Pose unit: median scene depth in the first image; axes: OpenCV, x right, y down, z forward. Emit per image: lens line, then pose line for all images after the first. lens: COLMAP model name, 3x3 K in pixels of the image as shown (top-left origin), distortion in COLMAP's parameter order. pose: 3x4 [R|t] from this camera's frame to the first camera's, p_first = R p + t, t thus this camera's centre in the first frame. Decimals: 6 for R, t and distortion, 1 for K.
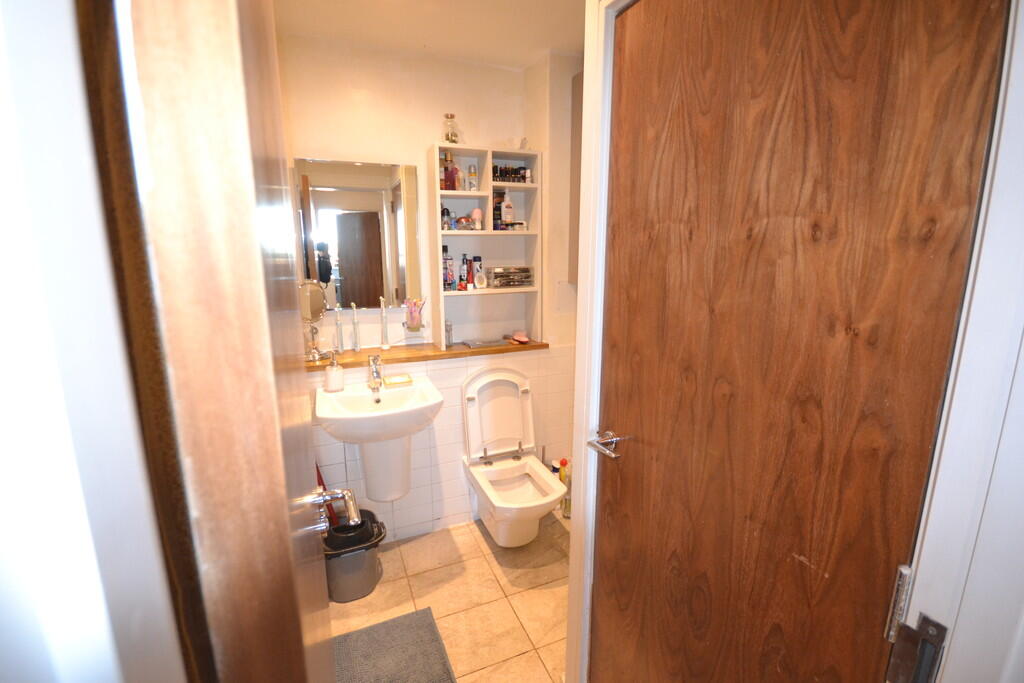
lens RADIAL K [[457.2, 0, 512.9], [0, 457.2, 338.2], [0, 0, 1]] dist [-0.000322, 0.000152]
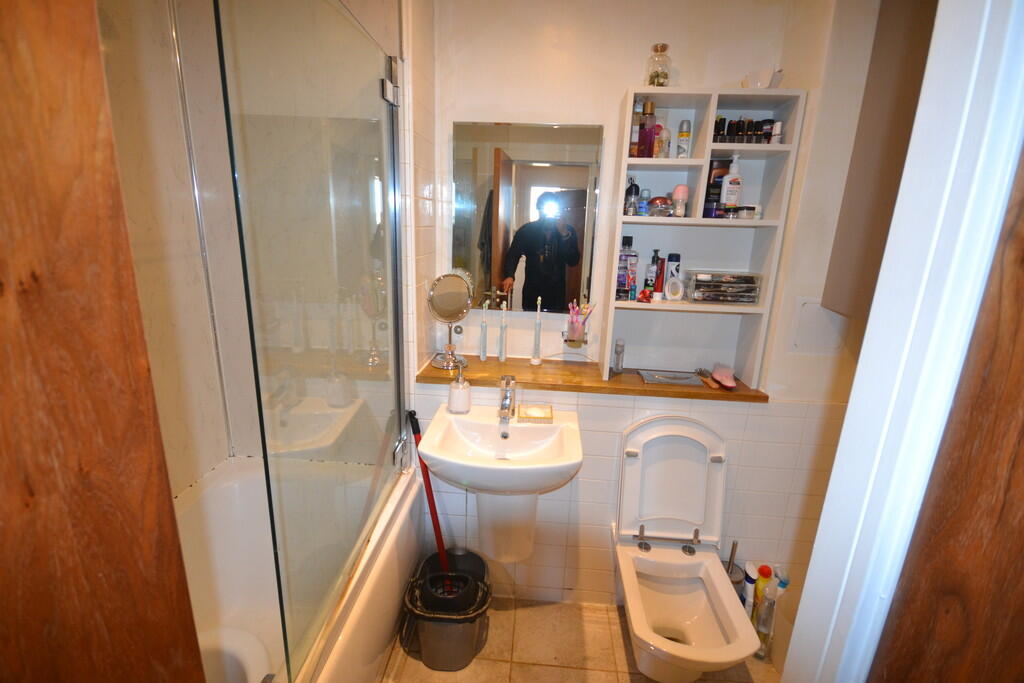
lens RADIAL K [[457.2, 0, 512.9], [0, 457.2, 338.2], [0, 0, 1]] dist [-0.000322, 0.000152]
pose [[0.890541, 0.147557, -0.430306, 0.022657], [-0.128702, 0.989008, 0.072789, -0.073340], [0.436317, -0.009440, 0.899743, 0.269873]]
